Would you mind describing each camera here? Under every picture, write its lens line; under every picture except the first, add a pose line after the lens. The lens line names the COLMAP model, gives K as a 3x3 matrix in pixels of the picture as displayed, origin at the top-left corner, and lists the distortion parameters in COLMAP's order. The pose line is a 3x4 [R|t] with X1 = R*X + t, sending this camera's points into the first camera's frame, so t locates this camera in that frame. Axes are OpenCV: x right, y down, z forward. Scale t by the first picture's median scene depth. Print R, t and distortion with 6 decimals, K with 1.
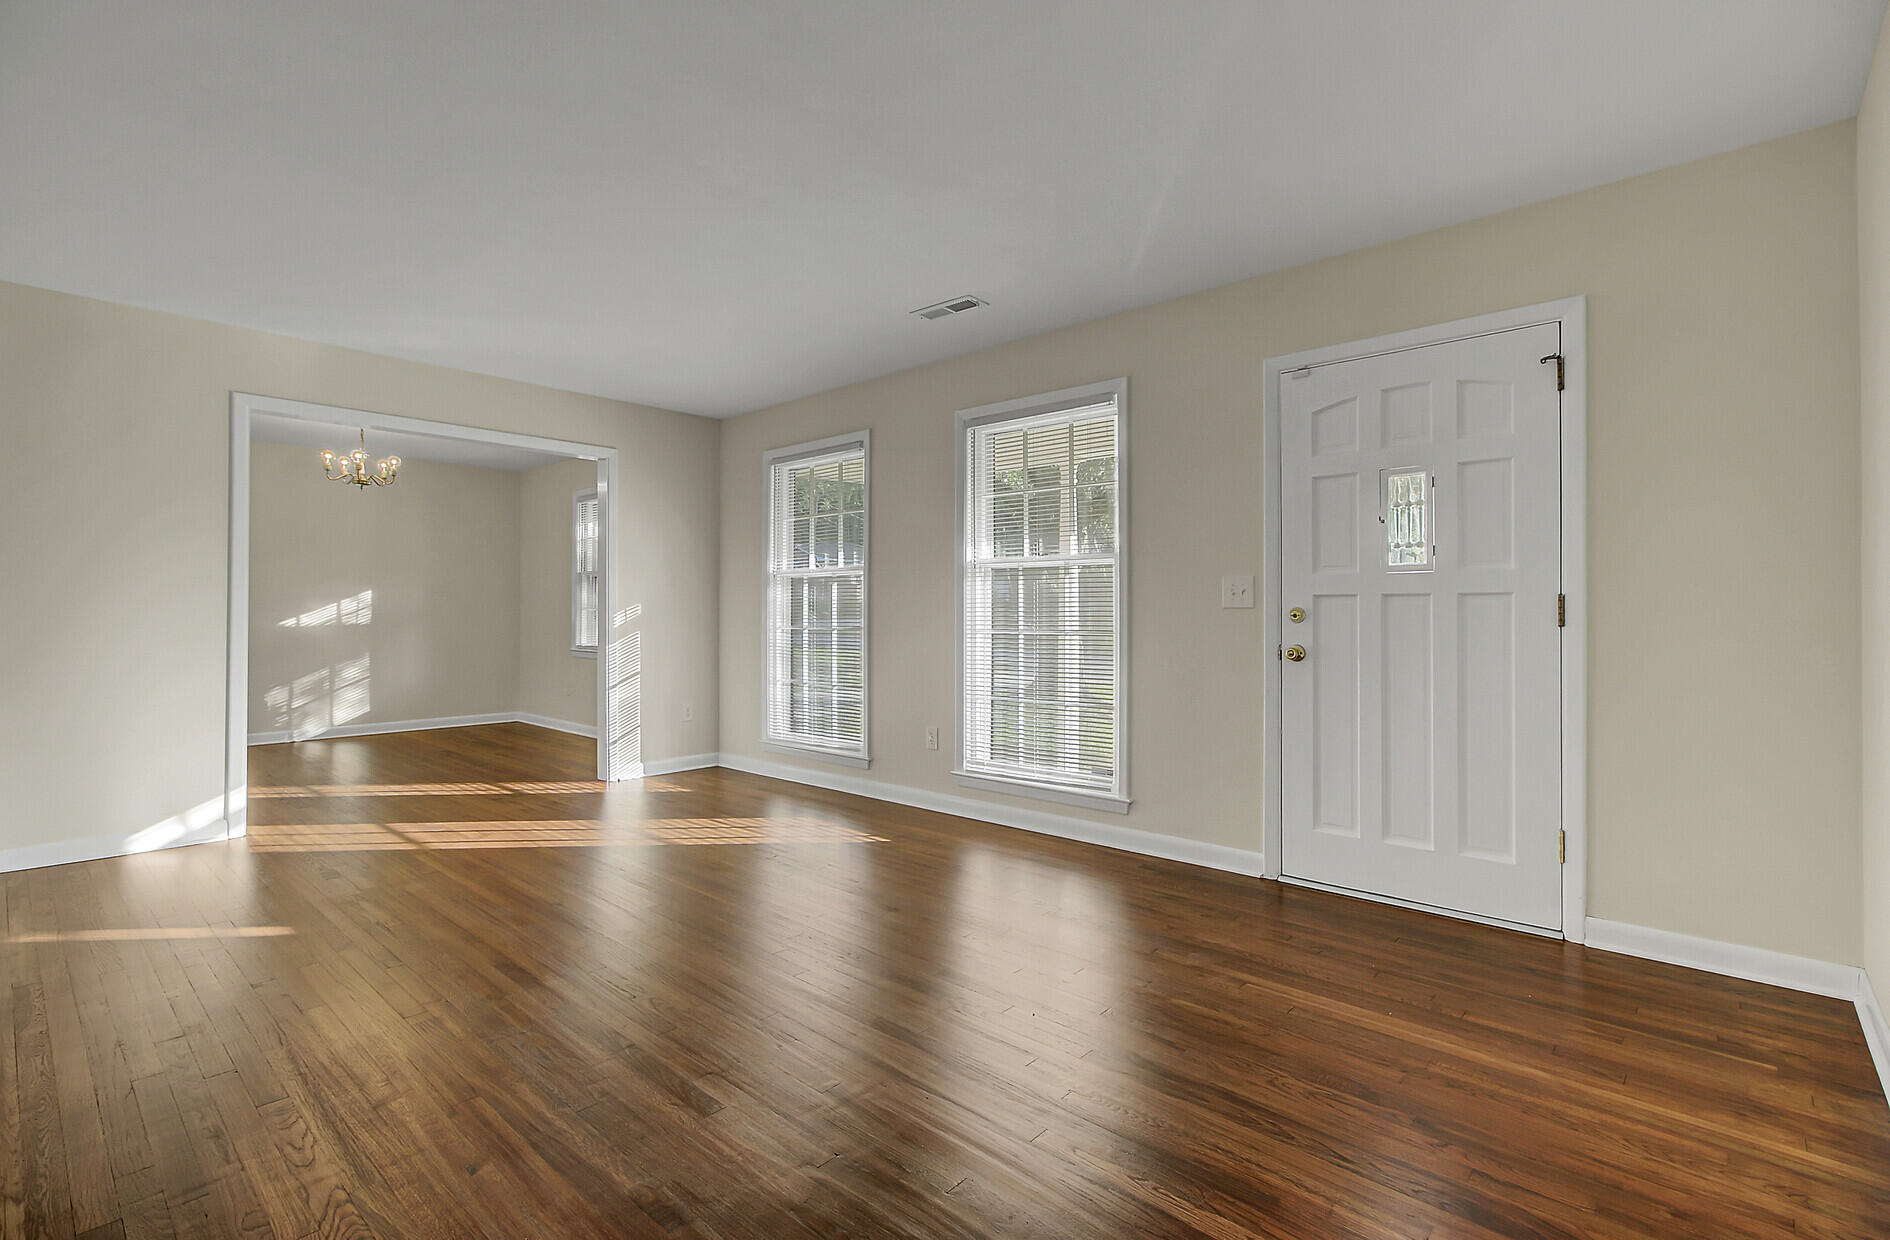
lens RADIAL K [[870.7, 0, 940.5], [0, 870.7, 613.0], [0, 0, 1]] dist [0.020665, -0.000023]
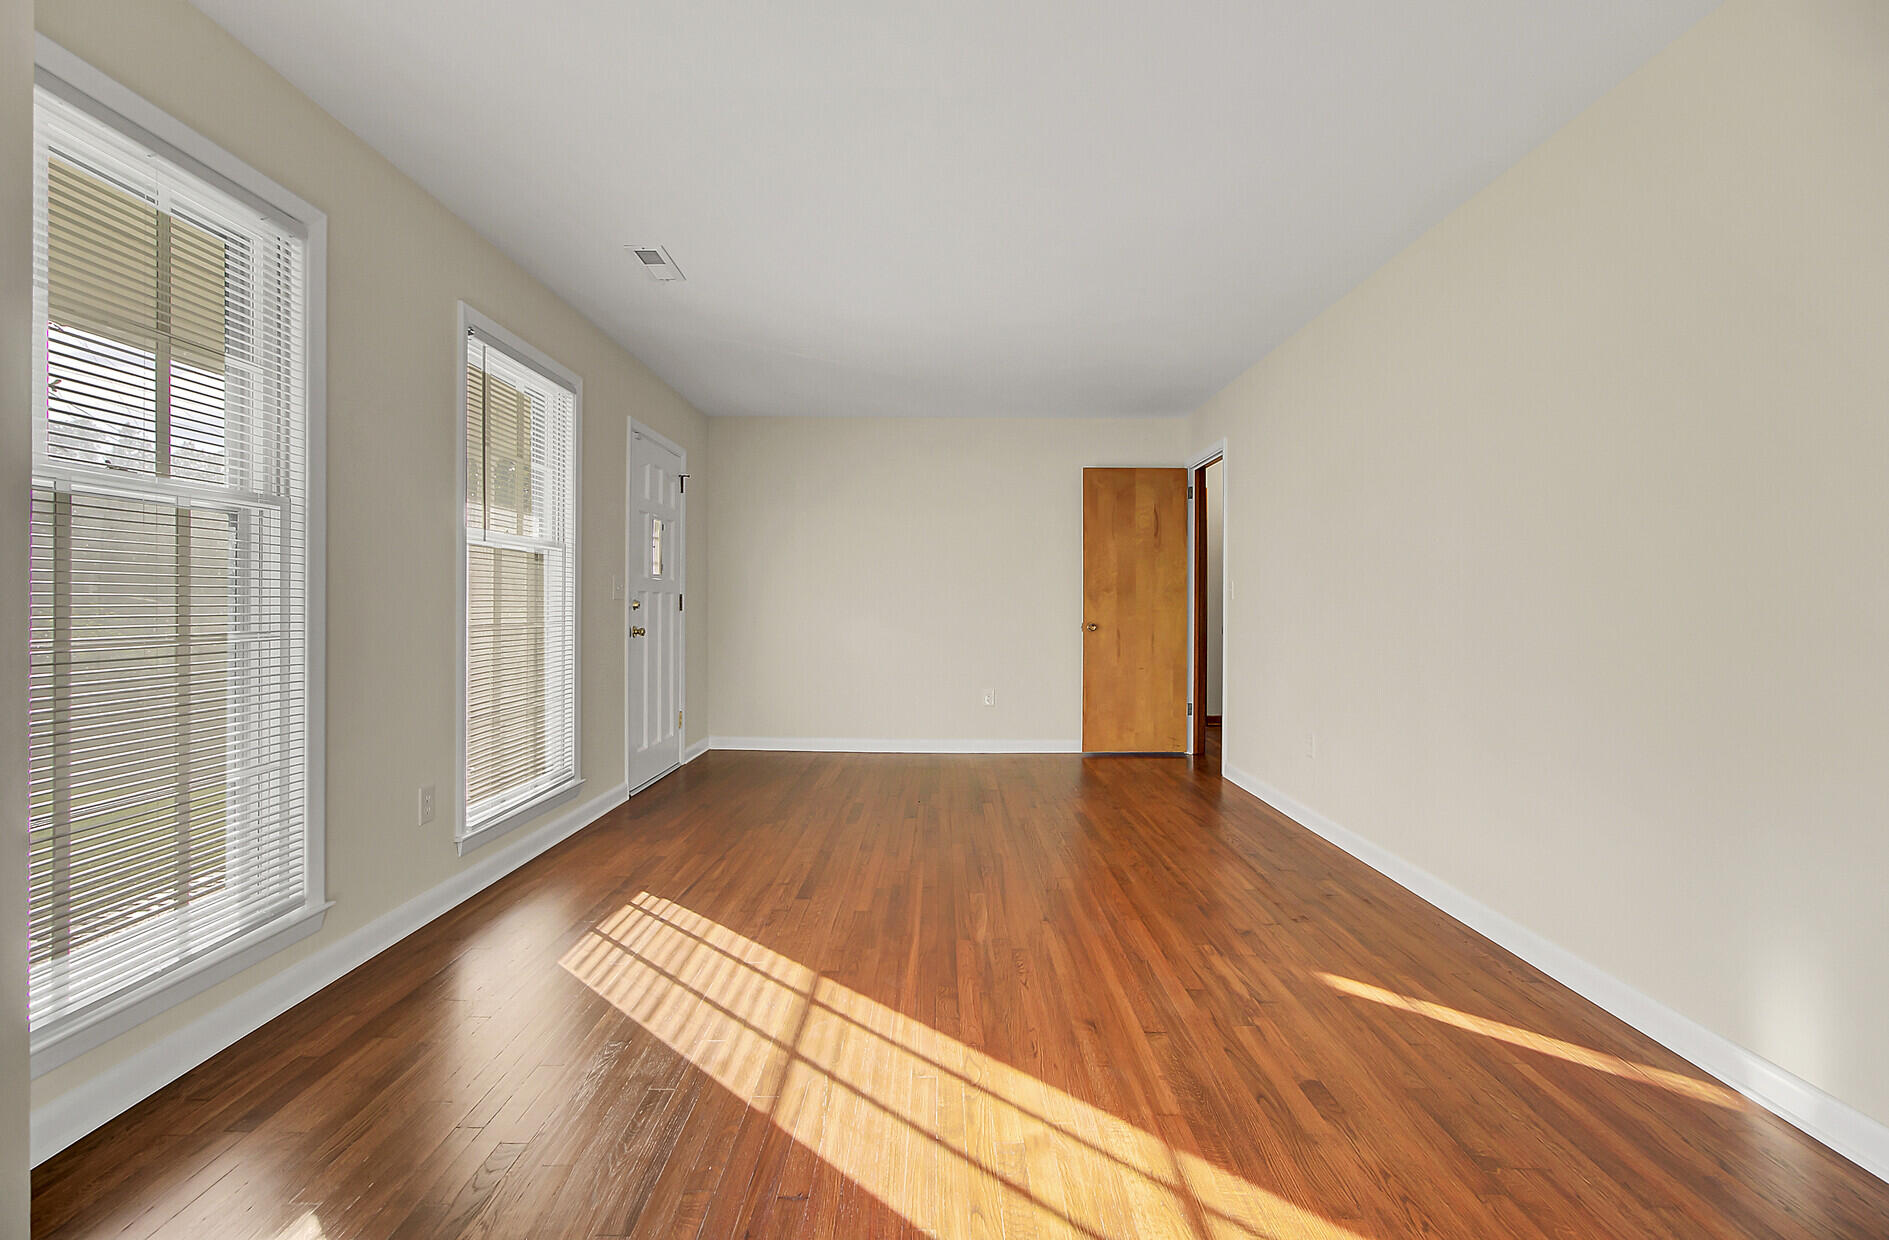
lens RADIAL K [[870.2, 0, 942.2], [0, 870.2, 609.5], [0, 0, 1]] dist [0.020665, -0.000023]
pose [[-0.674008, -0.005733, 0.738702, -0.992082], [0.001334, 0.999959, 0.008978, -0.004061], [-0.738723, 0.007037, -0.673973, 1.623766]]
